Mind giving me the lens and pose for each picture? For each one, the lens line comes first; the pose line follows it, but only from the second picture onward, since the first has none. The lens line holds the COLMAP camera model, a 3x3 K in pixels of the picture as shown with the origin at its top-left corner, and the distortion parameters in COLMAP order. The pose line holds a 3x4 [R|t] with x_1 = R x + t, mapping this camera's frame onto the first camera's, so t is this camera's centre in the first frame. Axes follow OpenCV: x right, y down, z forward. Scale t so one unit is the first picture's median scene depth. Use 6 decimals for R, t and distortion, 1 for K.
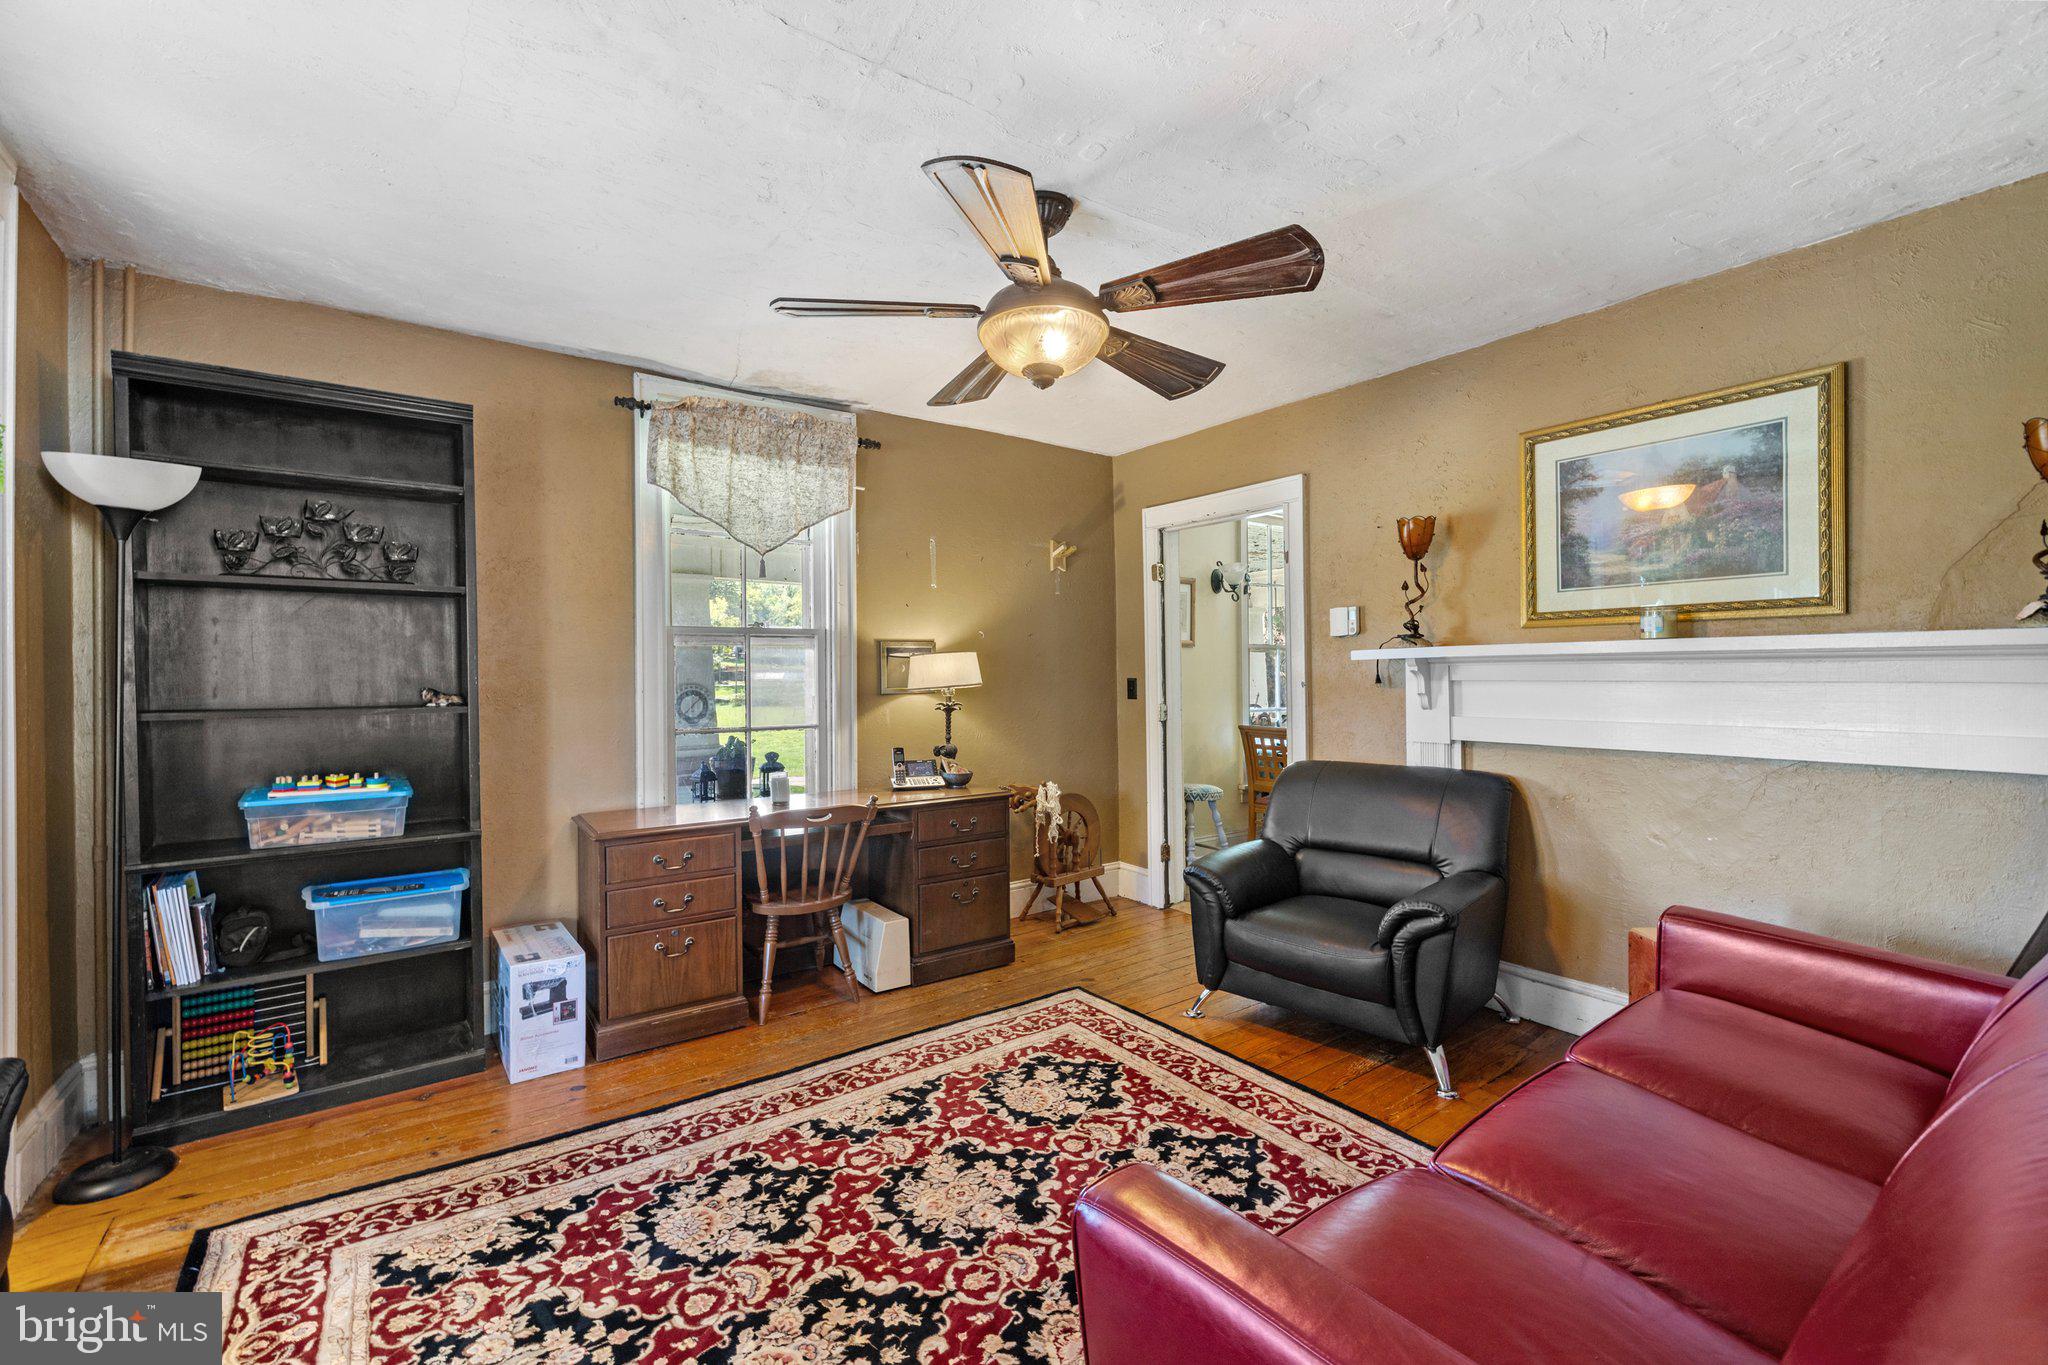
lens RADIAL K [[858.2, 0, 1024.1], [0, 858.2, 674.4], [0, 0, 1]] dist [0.001487, 0.000045]
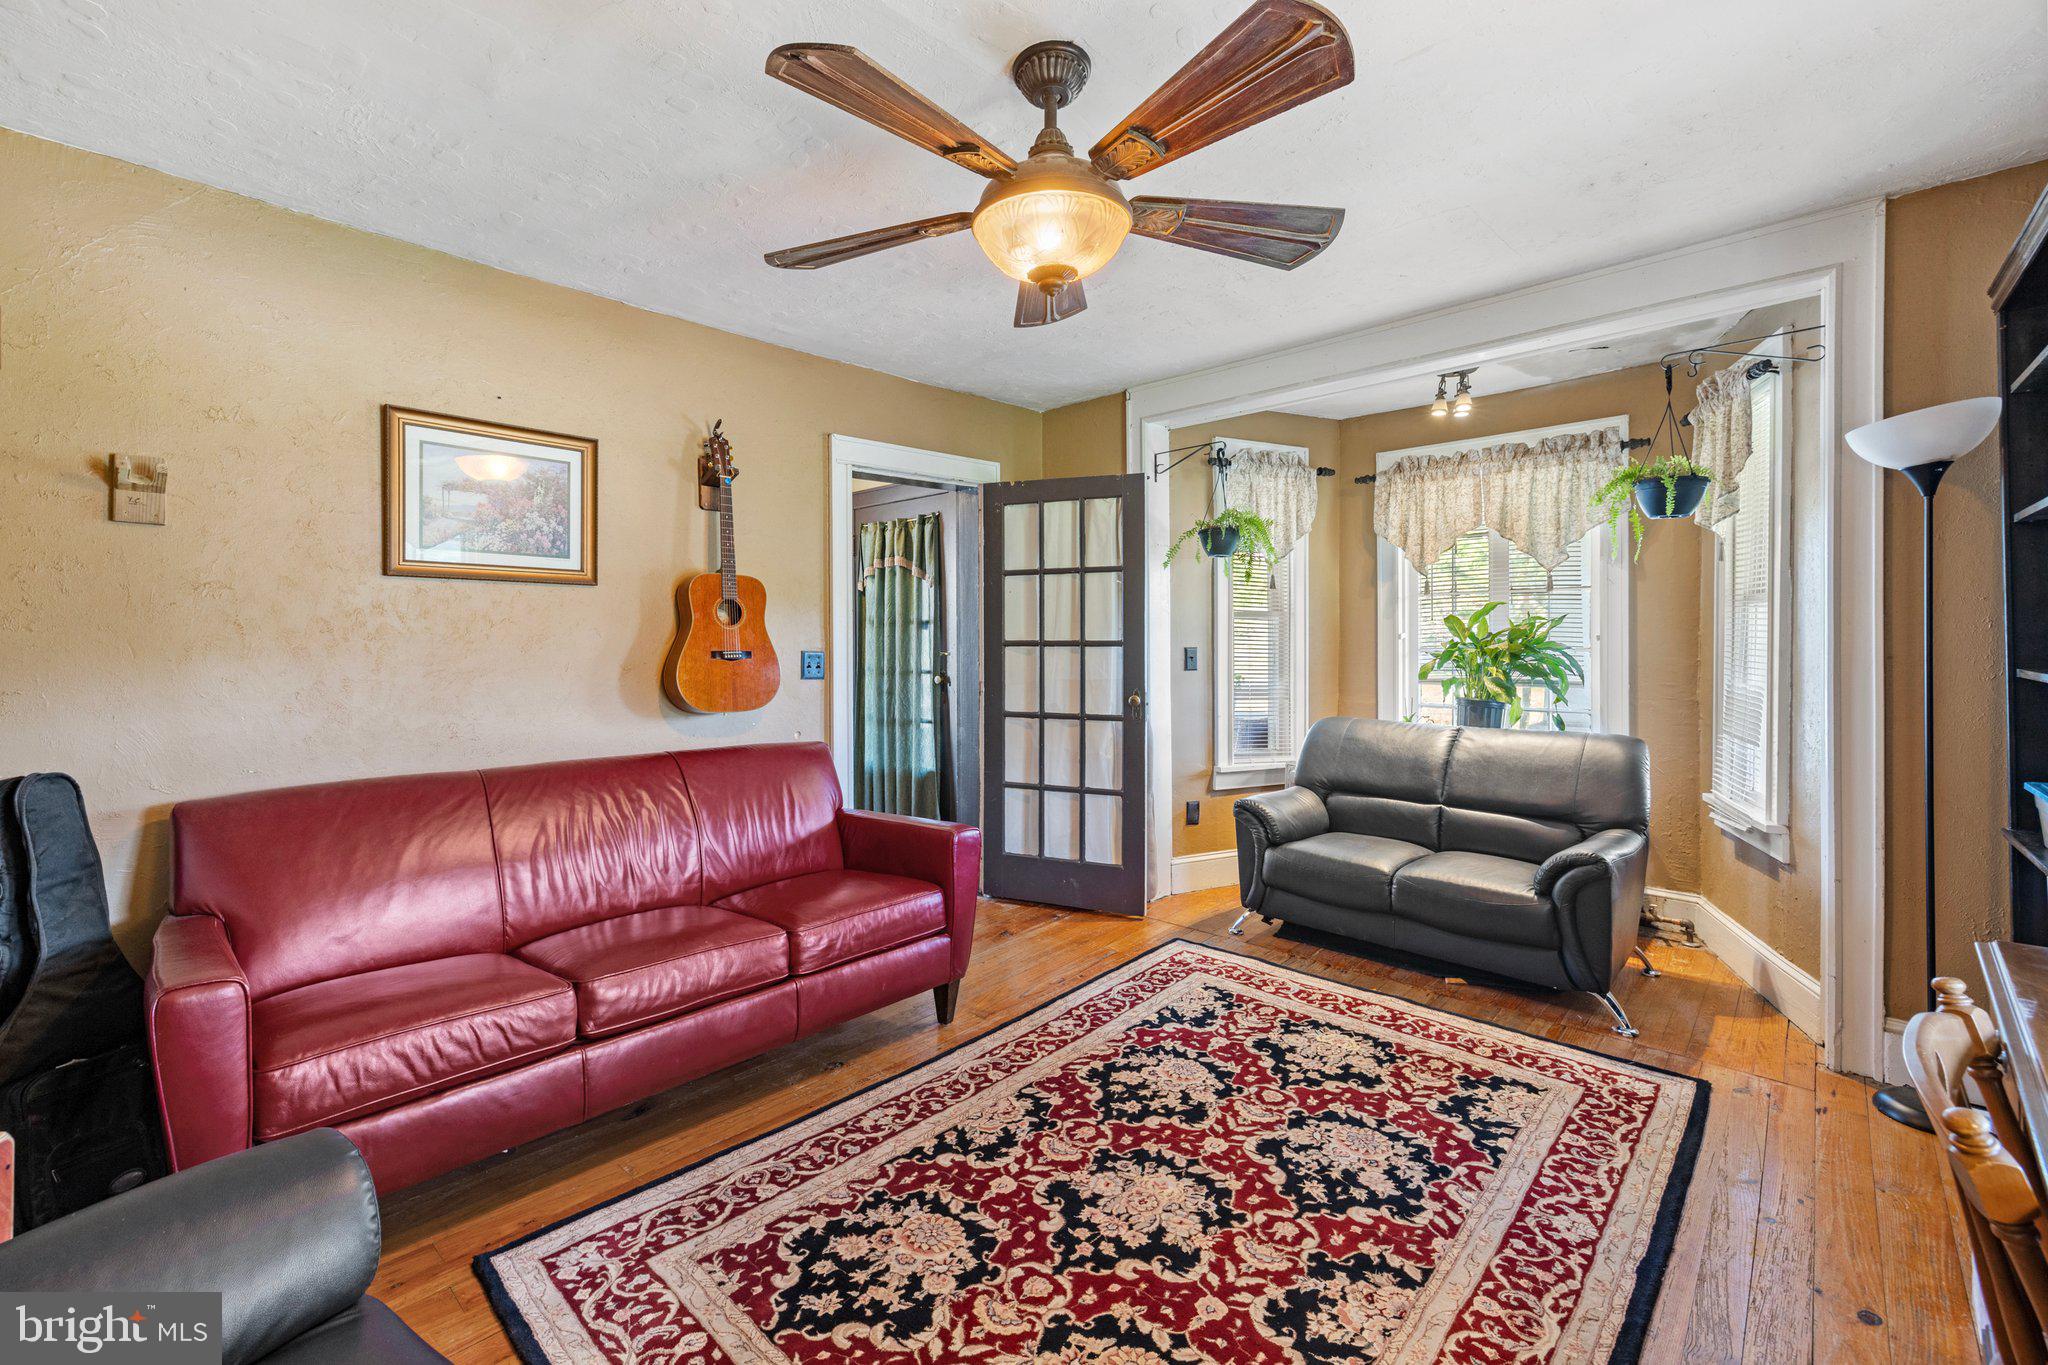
lens RADIAL K [[858.2, 0, 1022.7], [0, 858.2, 660.7], [0, 0, 1]] dist [0.001487, 0.000045]
pose [[-0.982251, 0.016114, -0.186877, 0.217335], [0.012654, 0.999726, 0.019692, 0.000317], [0.187143, 0.016978, -0.982186, 1.873224]]
